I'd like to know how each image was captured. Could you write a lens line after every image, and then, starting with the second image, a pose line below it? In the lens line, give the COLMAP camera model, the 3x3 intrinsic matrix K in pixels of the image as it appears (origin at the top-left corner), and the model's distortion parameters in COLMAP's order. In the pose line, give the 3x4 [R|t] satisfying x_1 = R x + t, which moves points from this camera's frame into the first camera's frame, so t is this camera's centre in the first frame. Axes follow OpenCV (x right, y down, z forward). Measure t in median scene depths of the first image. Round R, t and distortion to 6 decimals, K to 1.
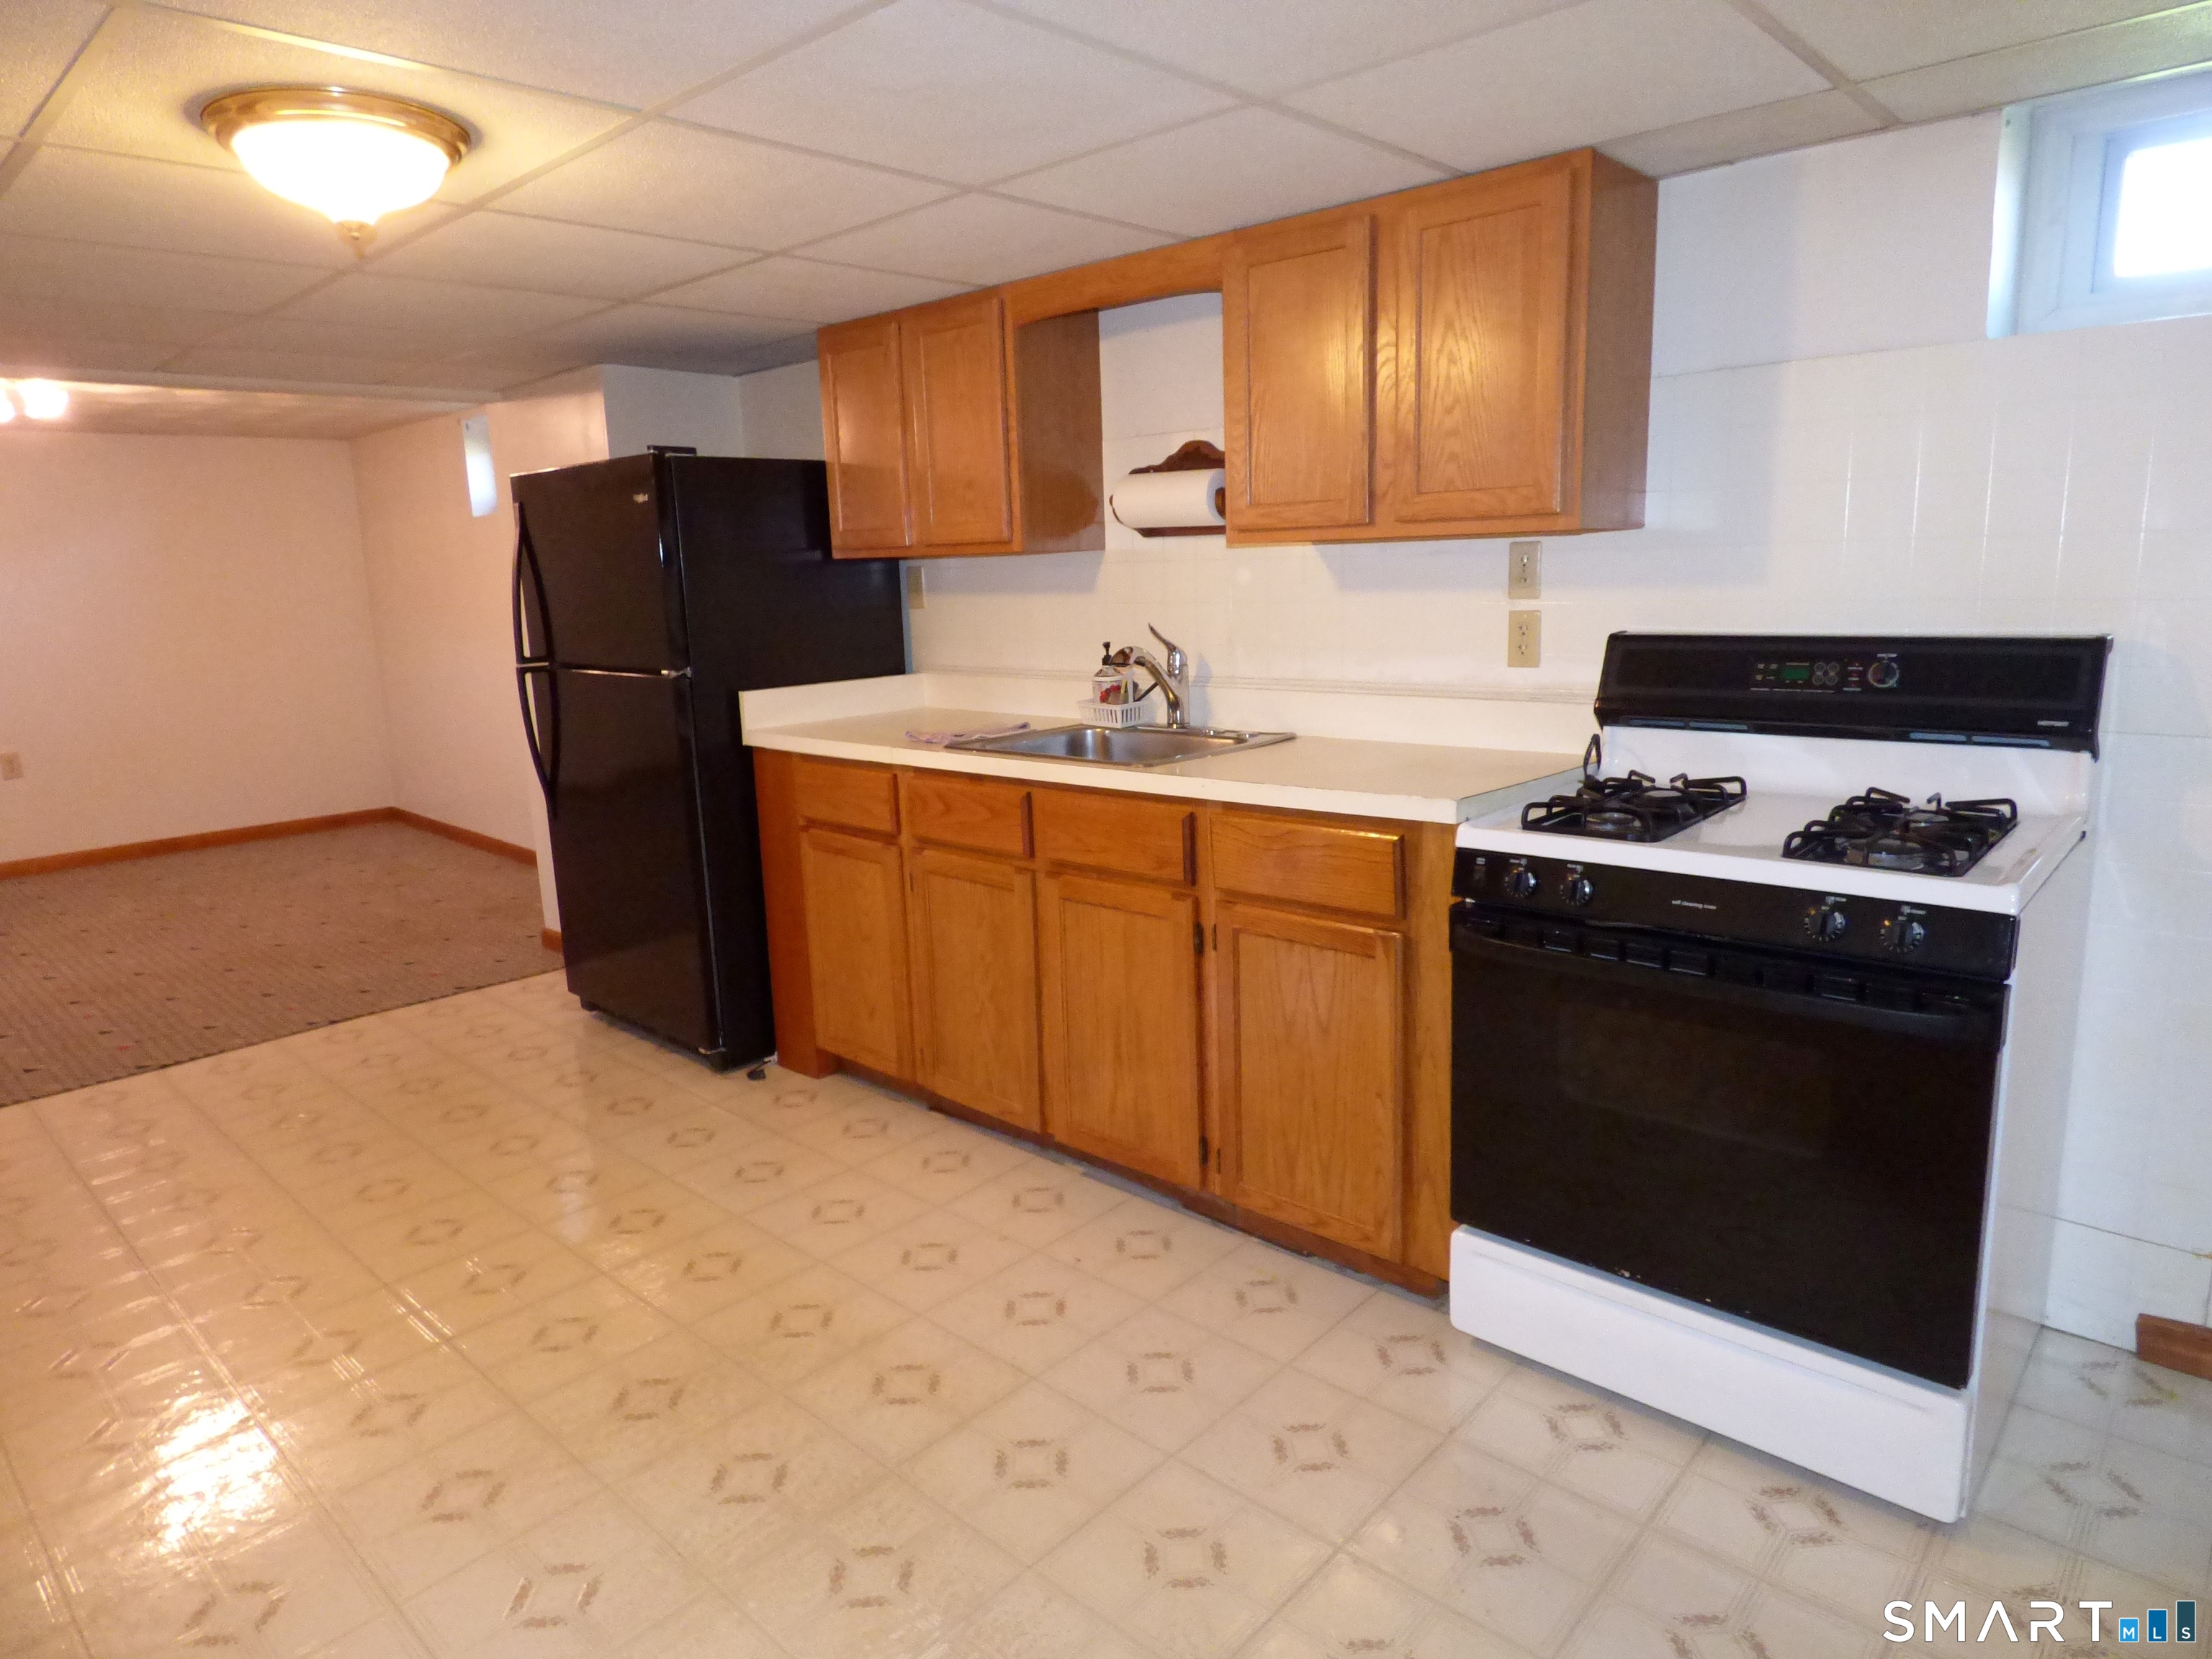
lens RADIAL K [[1338.0, 0, 1093.3], [0, 1338.0, 827.4], [0, 0, 1]] dist [-0.004849, -0.002690]
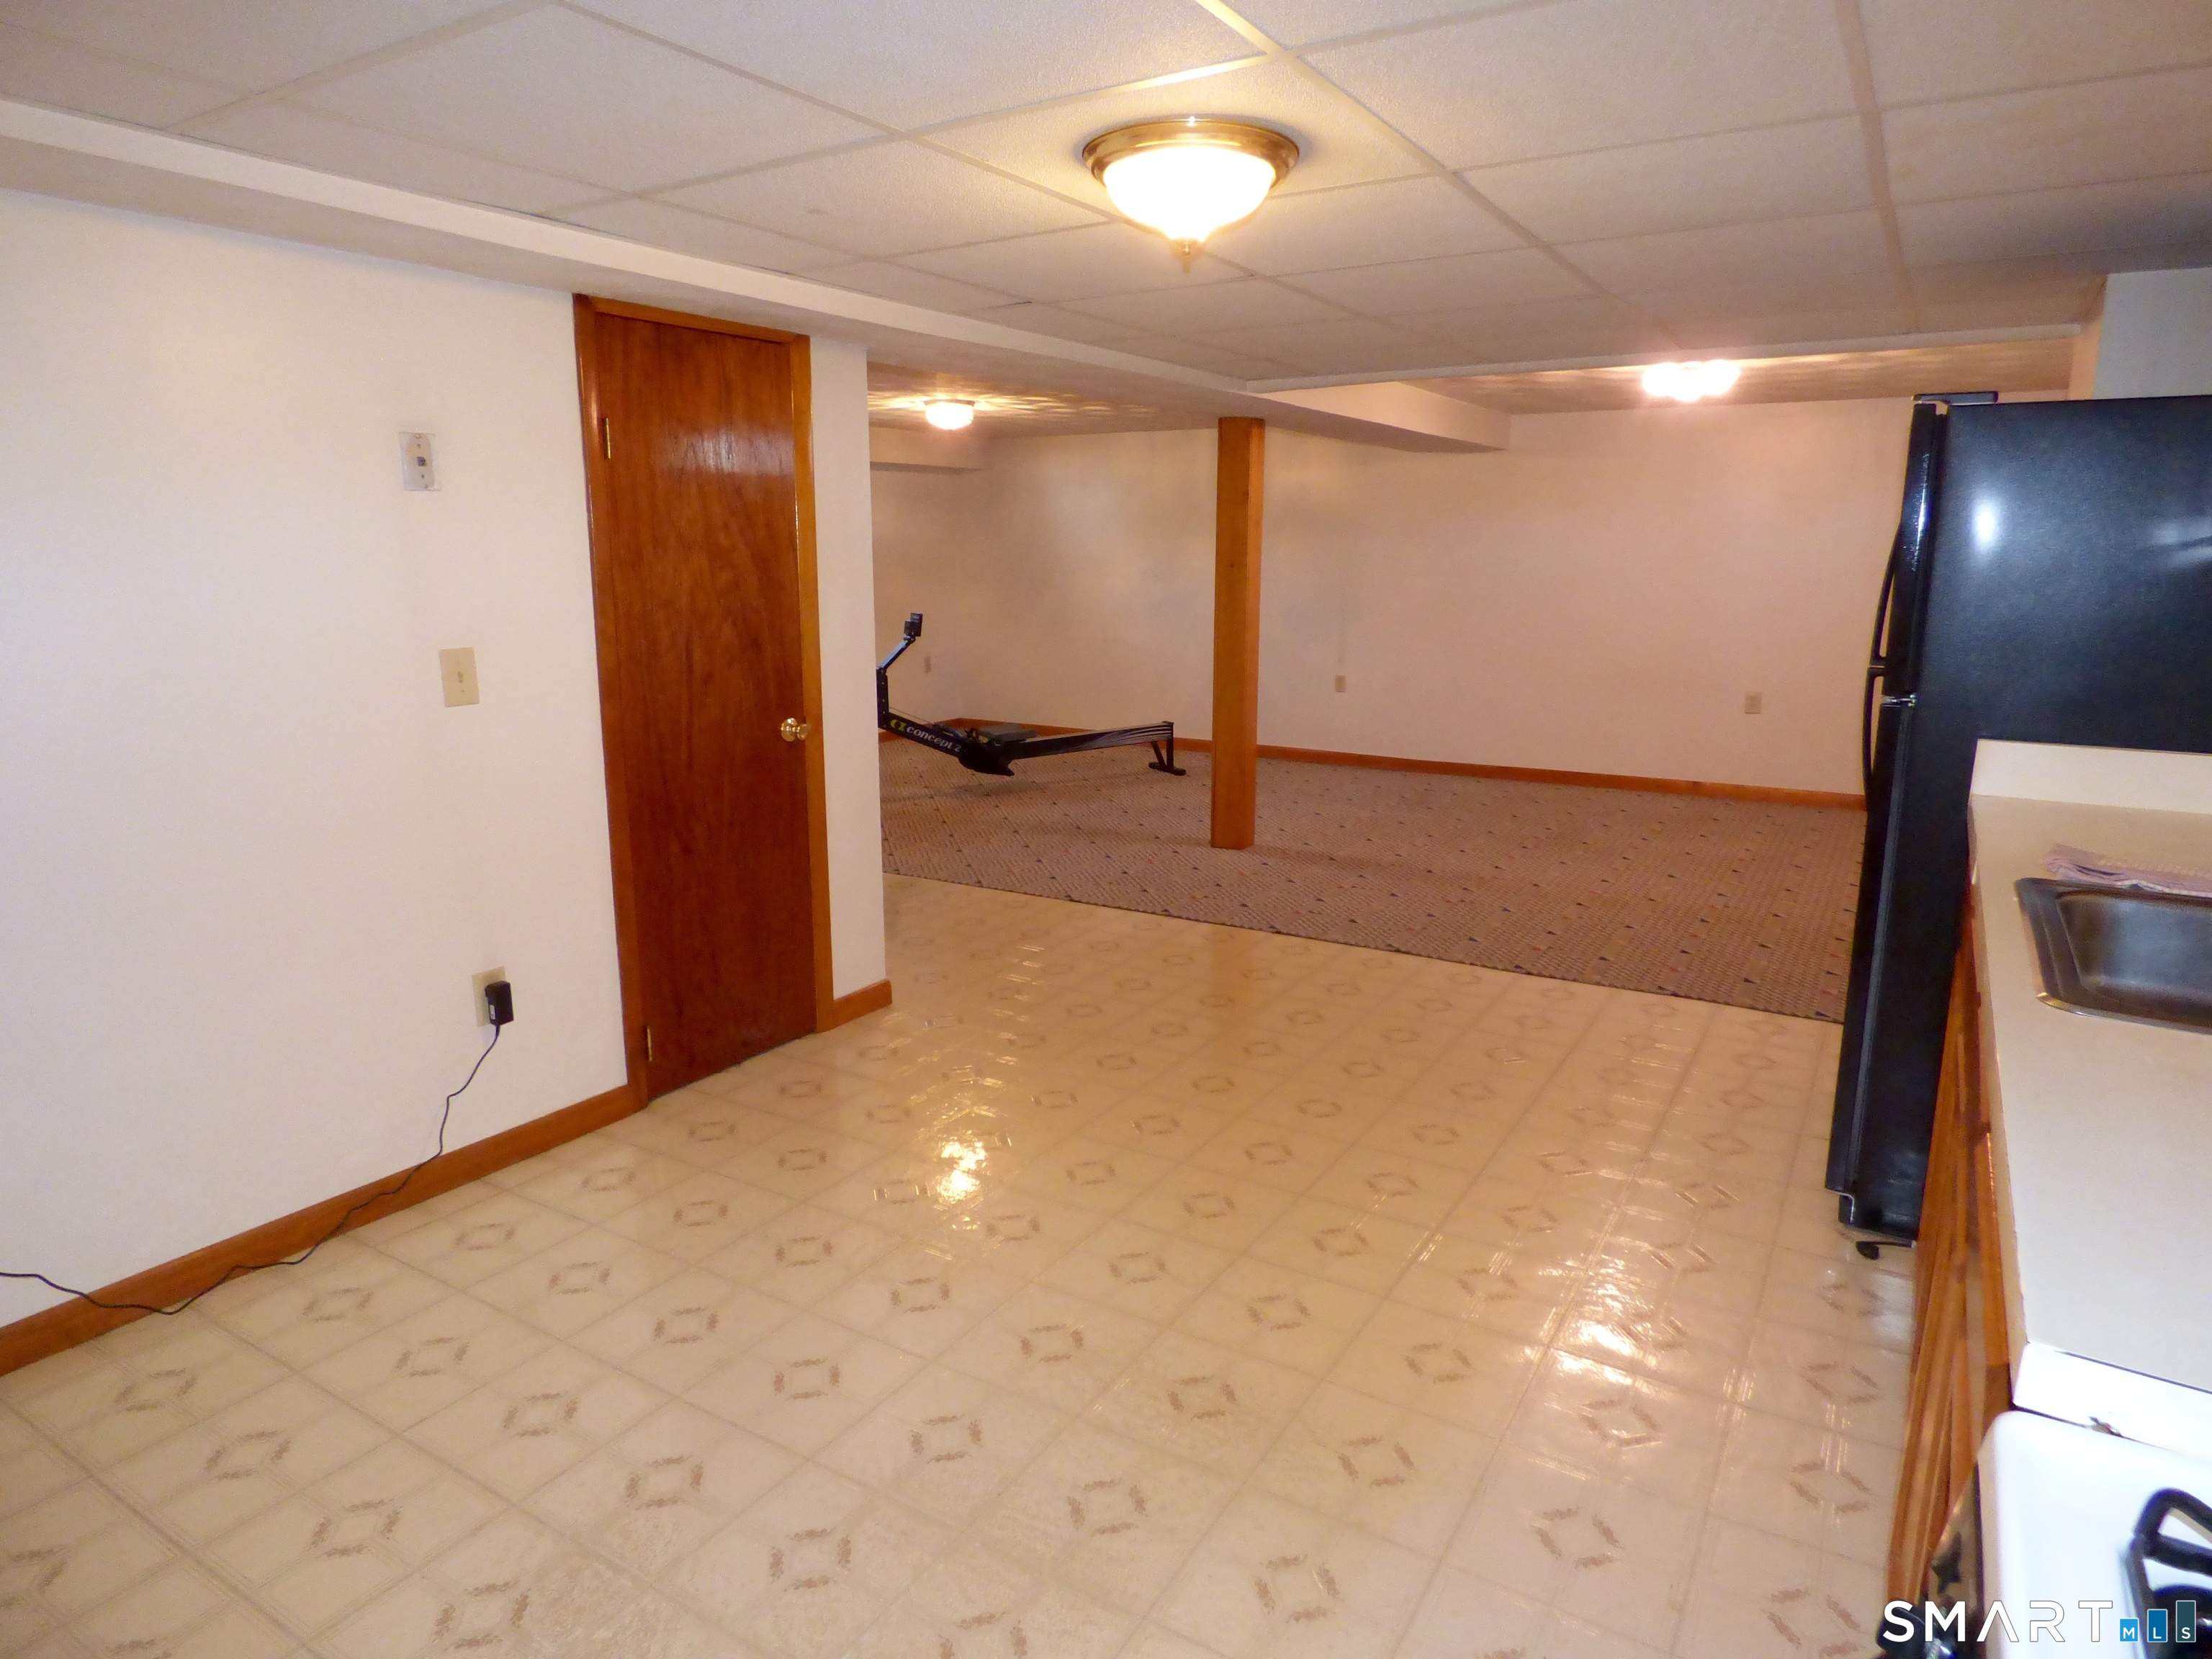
lens RADIAL K [[1338.0, 0, 1093.3], [0, 1338.0, 827.4], [0, 0, 1]] dist [-0.004849, -0.002690]
pose [[0.201028, 0.237071, -0.950466, 0.284745], [-0.197853, 0.960103, 0.197628, -0.092765], [0.959397, 0.148323, 0.239912, 0.352271]]
